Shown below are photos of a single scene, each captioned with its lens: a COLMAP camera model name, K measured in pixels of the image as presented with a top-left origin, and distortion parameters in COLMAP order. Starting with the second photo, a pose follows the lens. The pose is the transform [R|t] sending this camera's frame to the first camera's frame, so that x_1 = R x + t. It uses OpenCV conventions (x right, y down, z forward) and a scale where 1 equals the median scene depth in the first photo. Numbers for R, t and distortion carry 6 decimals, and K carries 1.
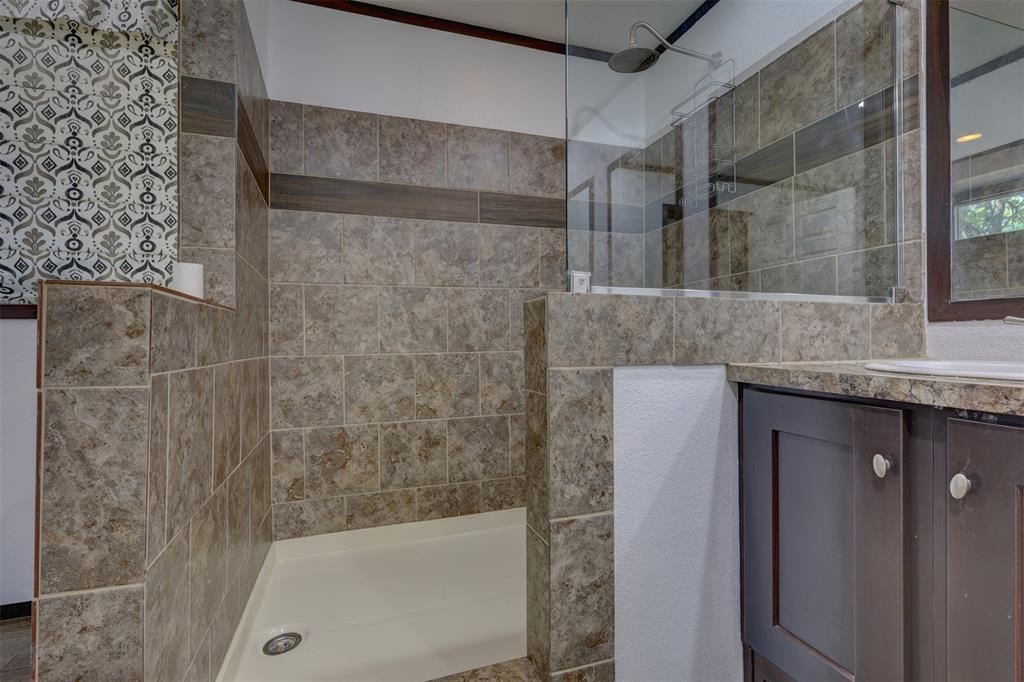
lens RADIAL K [[482.4, 0, 515.4], [0, 482.4, 334.2], [0, 0, 1]] dist [0.003422, -0.000434]
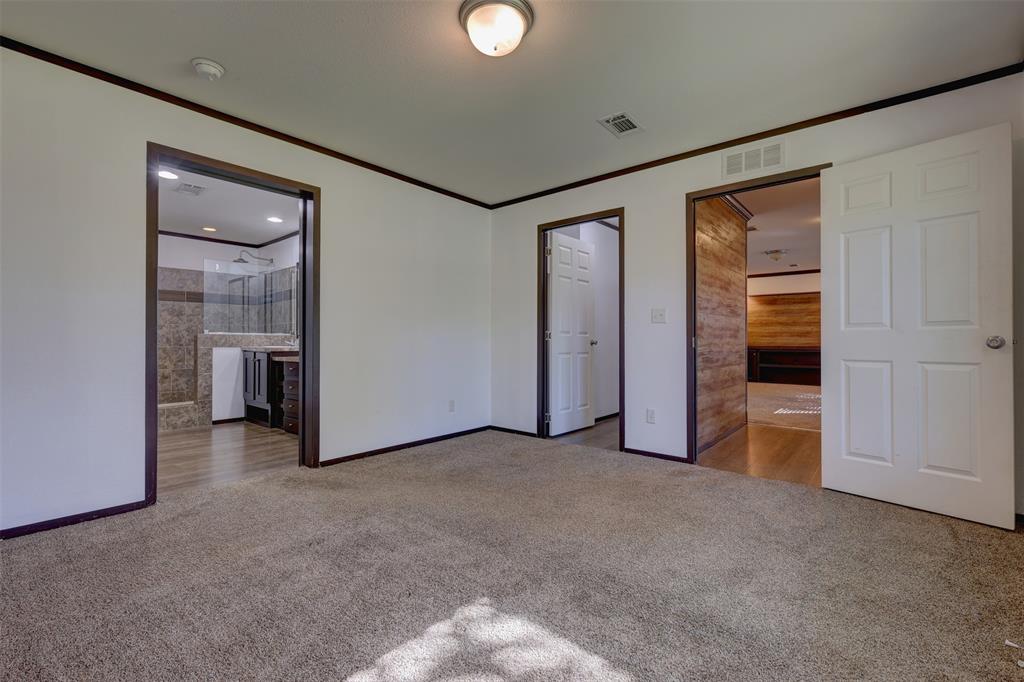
lens RADIAL K [[442.7, 0, 519.6], [0, 442.7, 336.5], [0, 0, 1]] dist [-0.001061, -0.000059]
pose [[0.851187, 0.008041, 0.524801, 0.403321], [-0.007807, 0.999966, -0.002659, -0.053155], [-0.524805, -0.001833, 0.851221, -3.915801]]
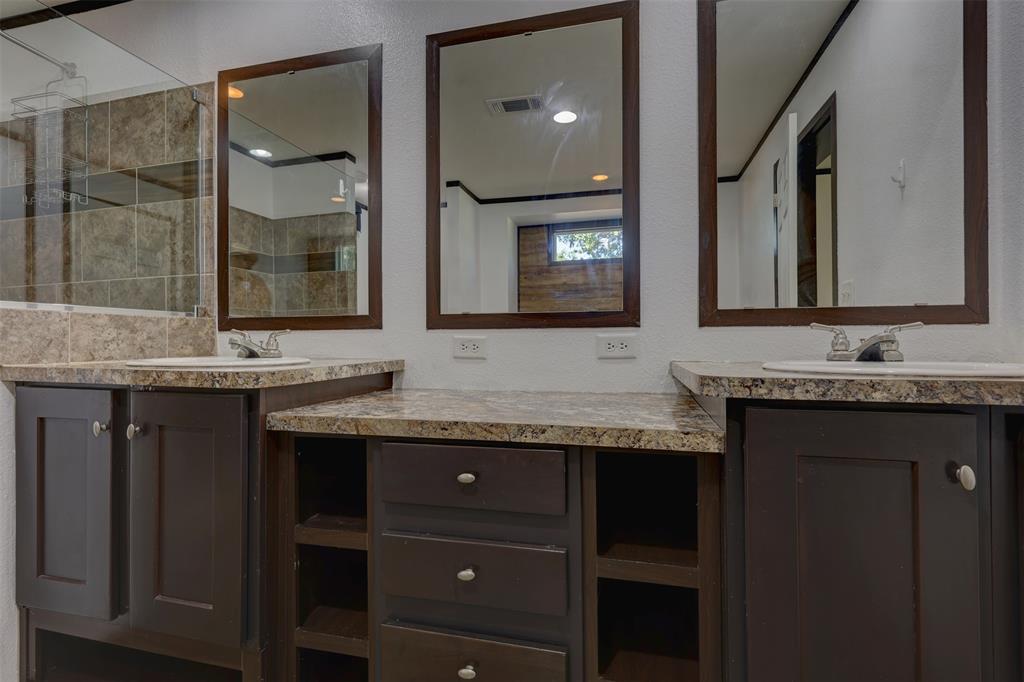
lens RADIAL K [[482.4, 0, 506.9], [0, 482.4, 335.8], [0, 0, 1]] dist [0.003422, -0.000434]
pose [[0.556567, 0.008737, 0.830757, 0.127410], [-0.005628, 0.999961, -0.006746, -0.006116], [-0.830784, -0.000921, 0.556594, -0.506087]]
